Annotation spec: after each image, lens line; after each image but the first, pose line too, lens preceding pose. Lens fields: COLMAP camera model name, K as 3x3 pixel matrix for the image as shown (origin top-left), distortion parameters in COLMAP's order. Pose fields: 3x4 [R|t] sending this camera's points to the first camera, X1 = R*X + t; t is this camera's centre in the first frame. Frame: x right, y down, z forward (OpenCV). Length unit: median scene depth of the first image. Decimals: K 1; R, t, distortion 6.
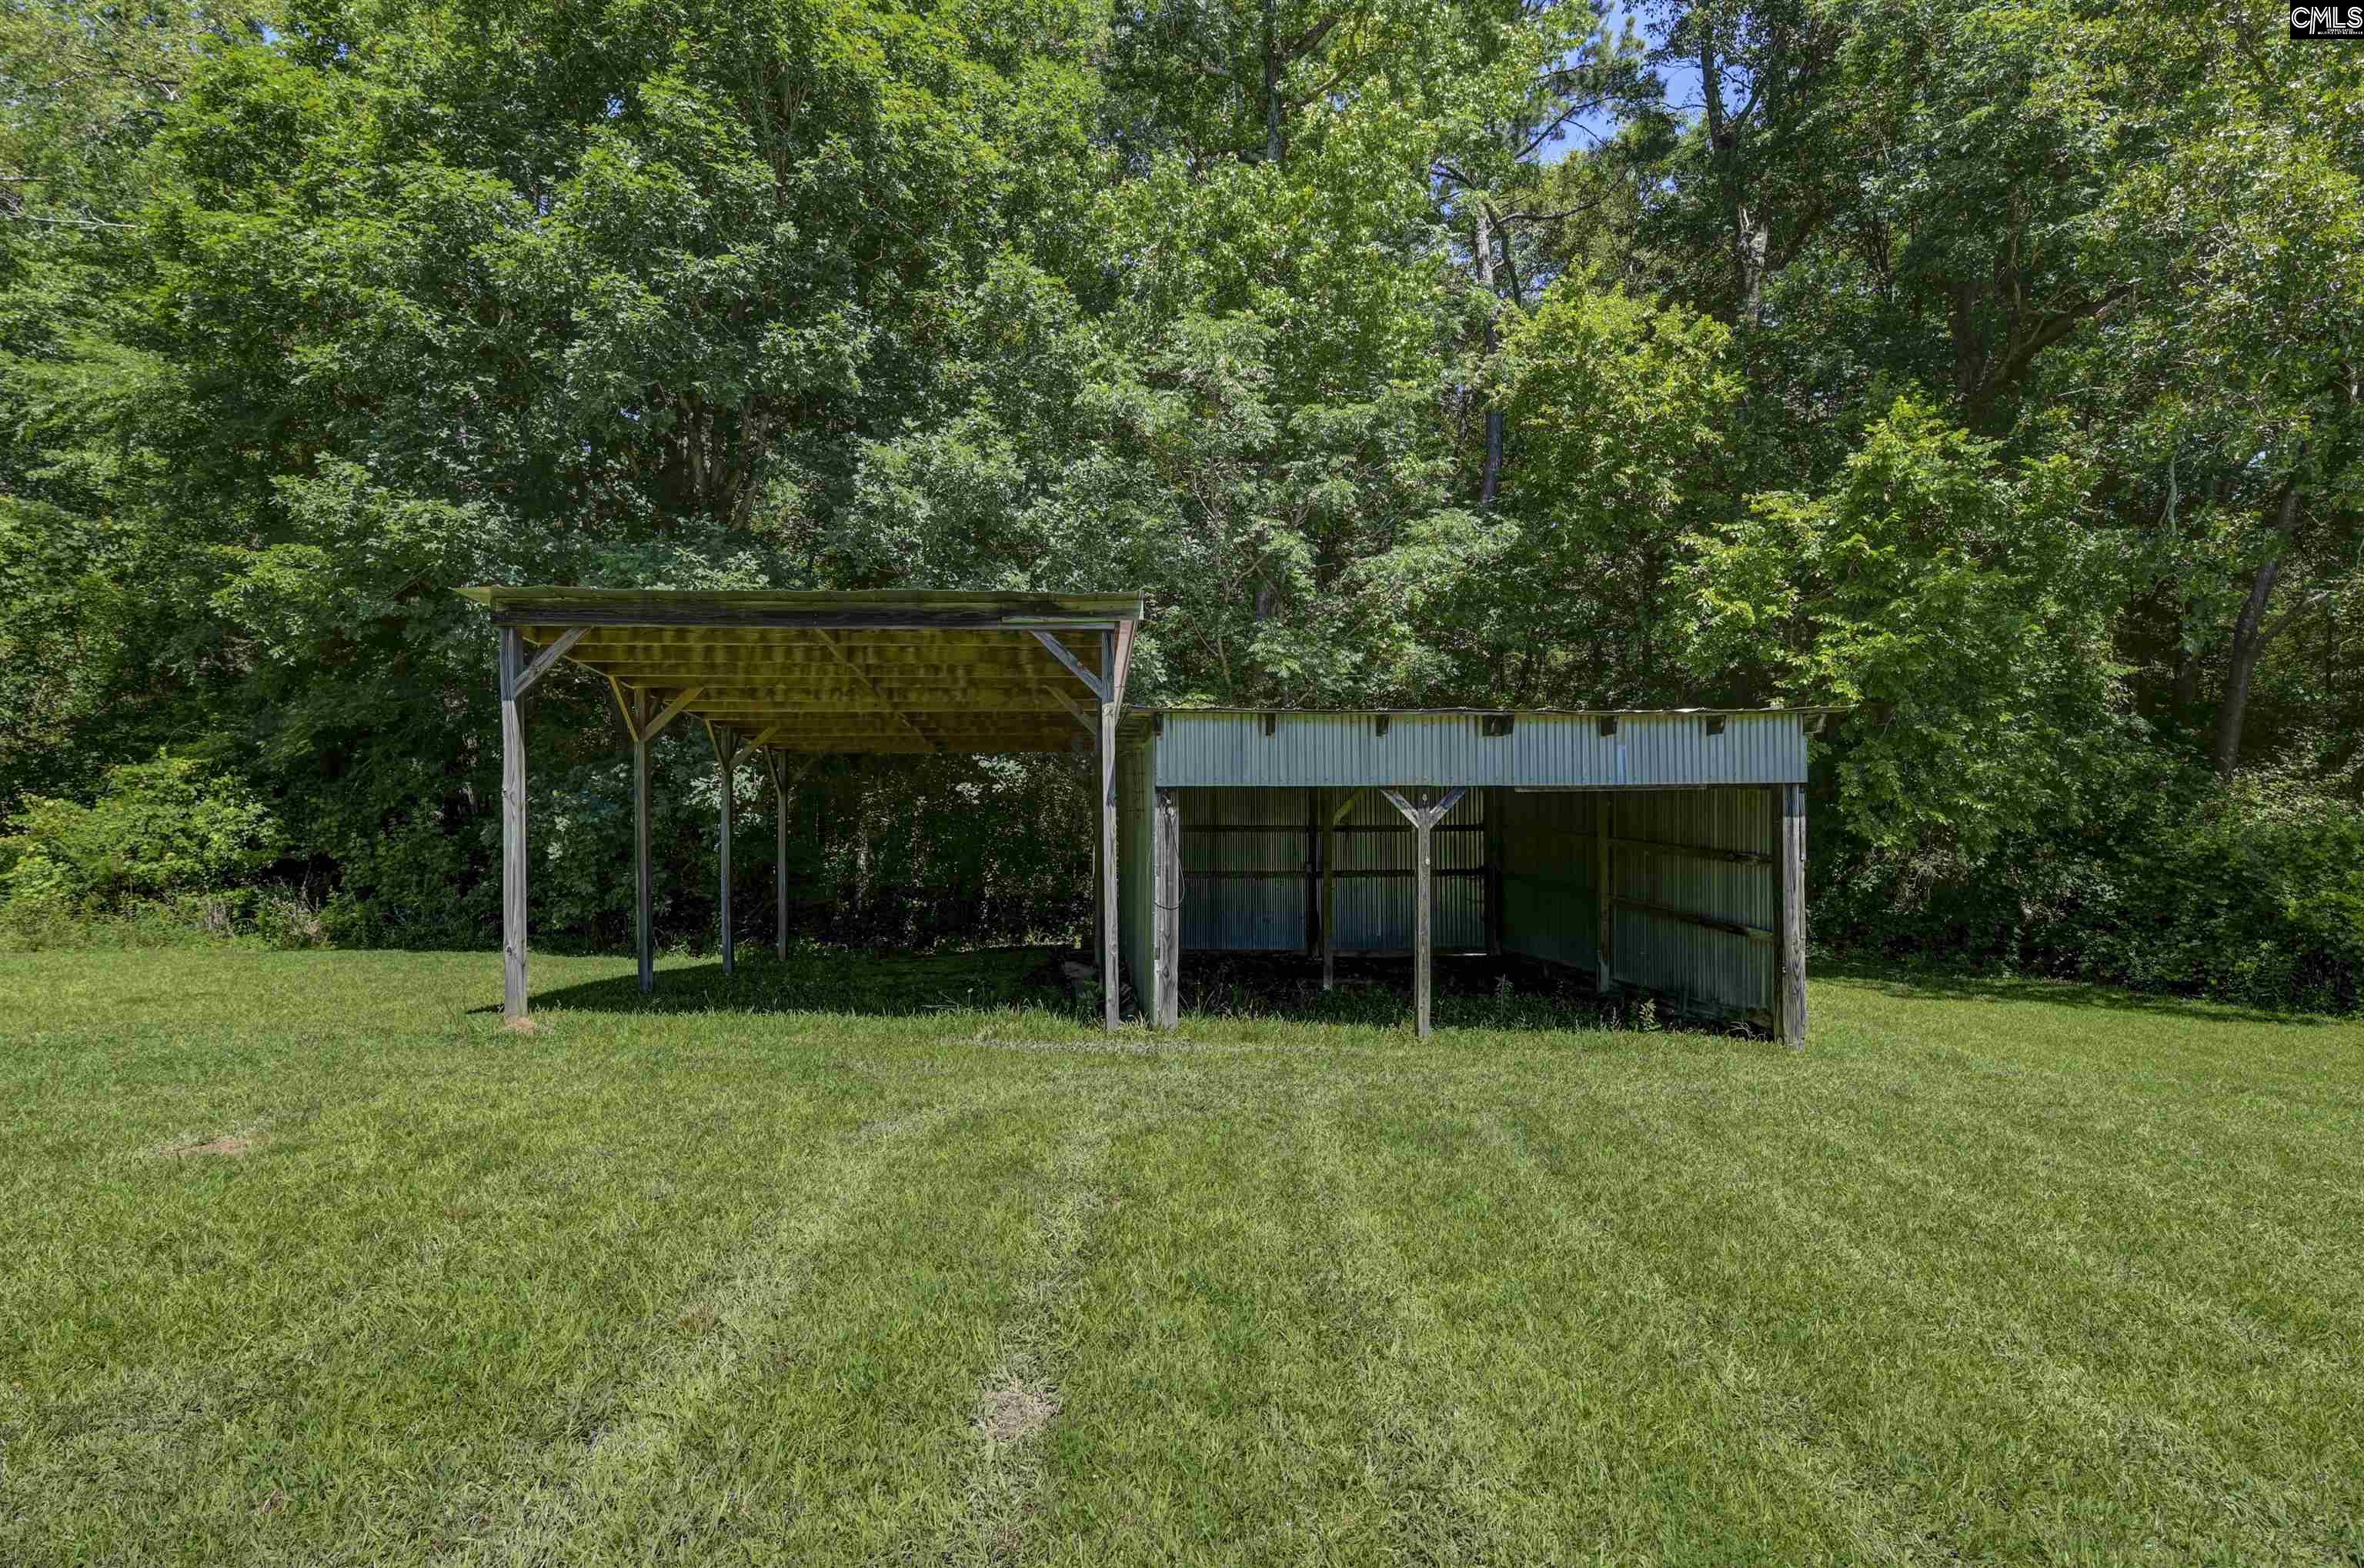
lens RADIAL K [[1134.1, 0, 1181.6], [0, 1134.1, 770.0], [0, 0, 1]] dist [-0.001937, -0.000696]
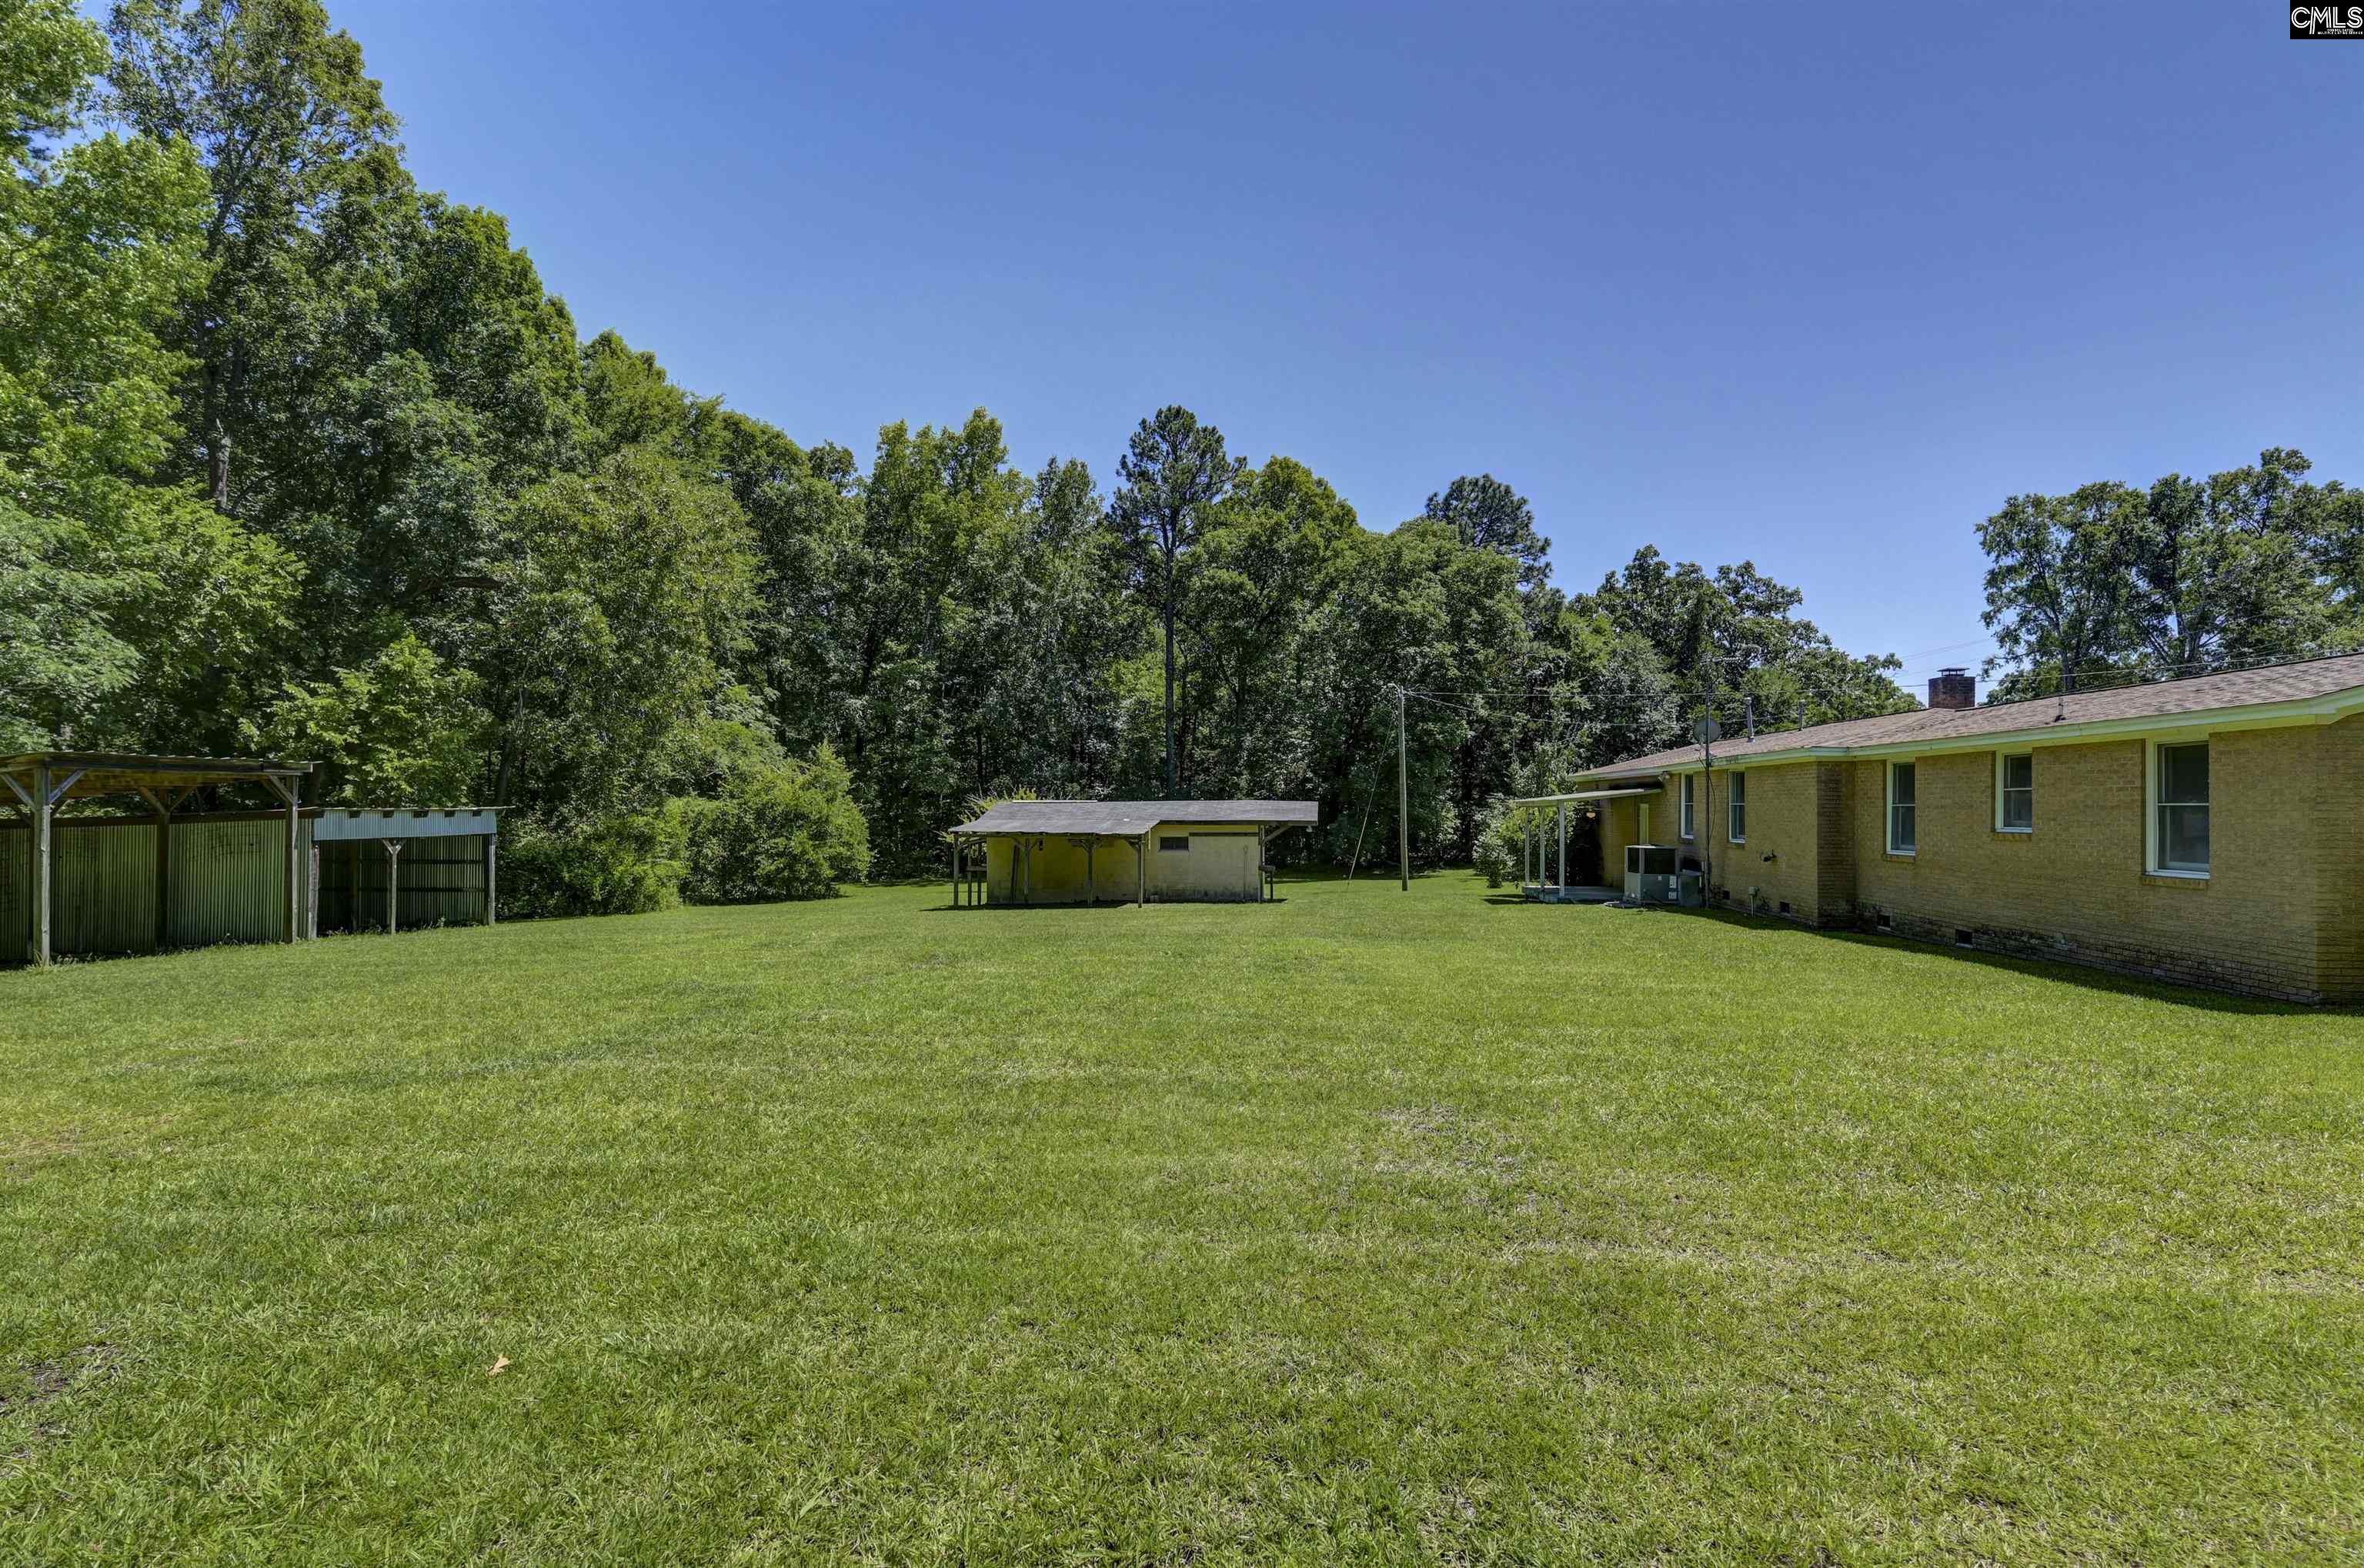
lens RADIAL K [[1101.9, 0, 1176.4], [0, 1101.9, 776.5], [0, 0, 1]] dist [0.001923, -0.010051]
pose [[0.142691, 0.031759, 0.989258, -1.159296], [-0.005862, 0.999495, -0.031242, -0.033019], [-0.989750, -0.001341, 0.142805, -0.646850]]
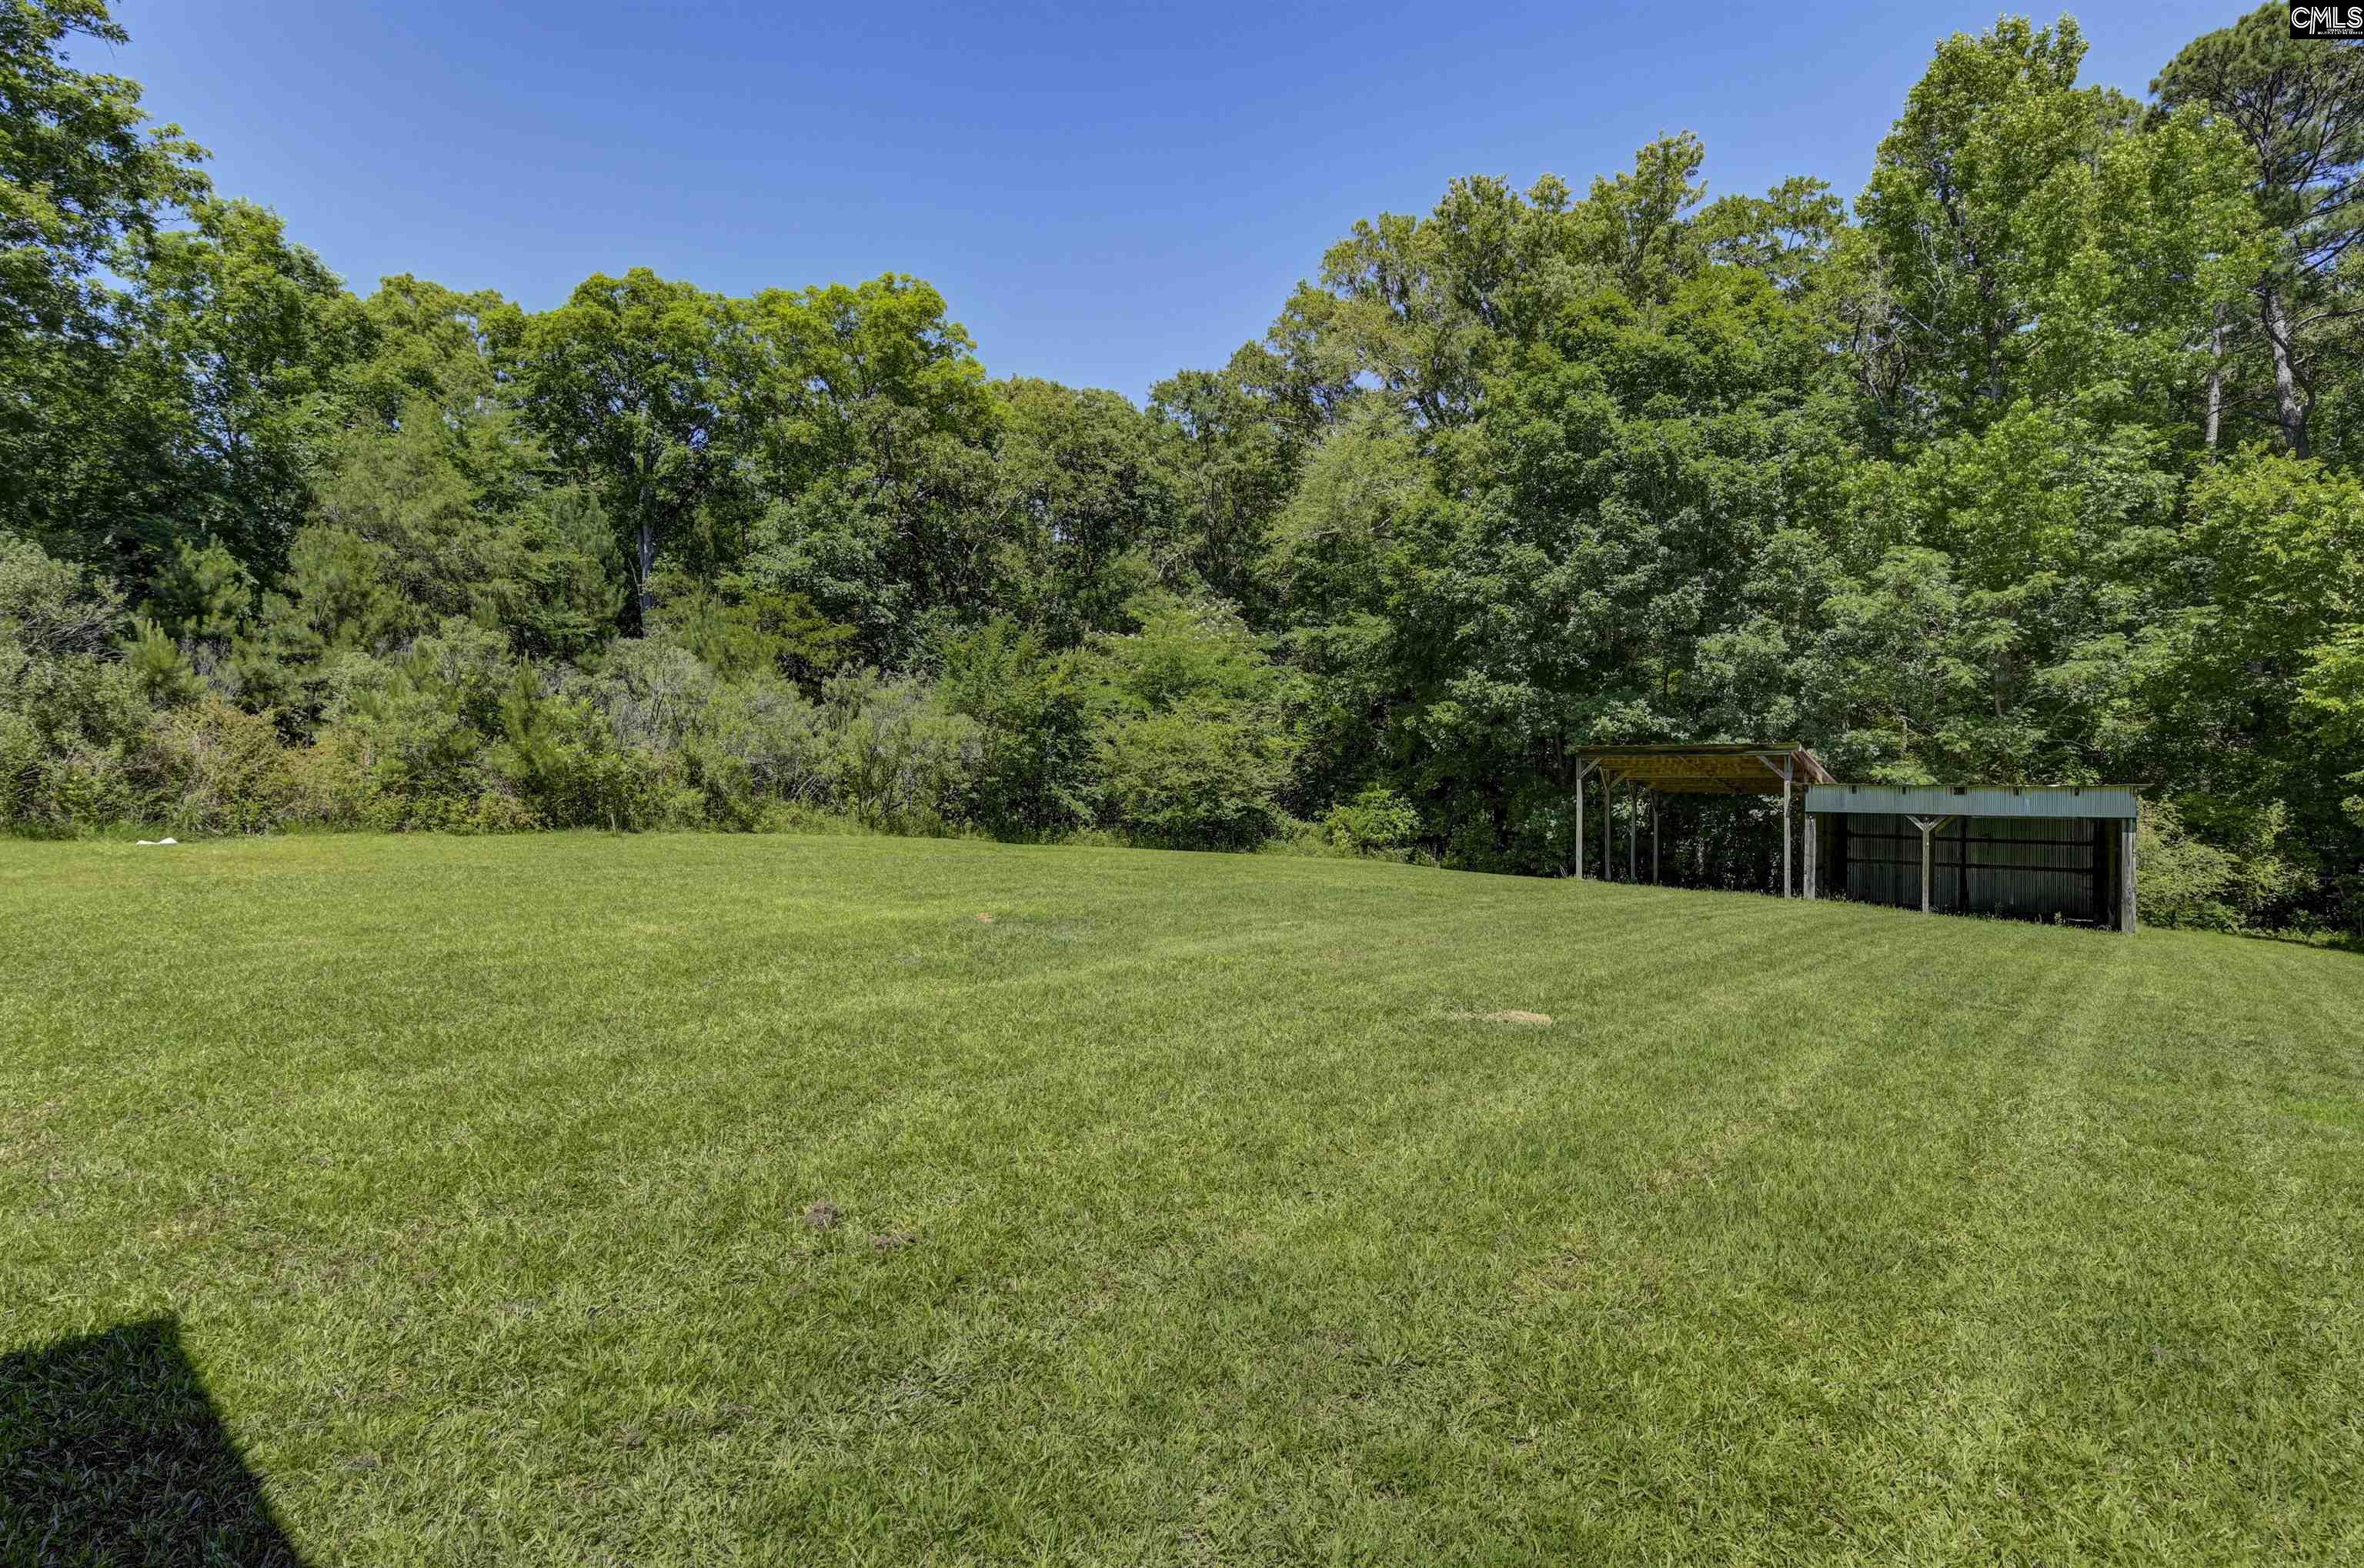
lens RADIAL K [[1094.7, 0, 1199.9], [0, 1094.7, 777.8], [0, 0, 1]] dist [0.002121, -0.010303]
pose [[0.758948, 0.007667, -0.651107, 0.328005], [-0.017383, 0.999813, -0.008489, -0.010688], [0.650920, 0.017761, 0.758939, -1.098141]]
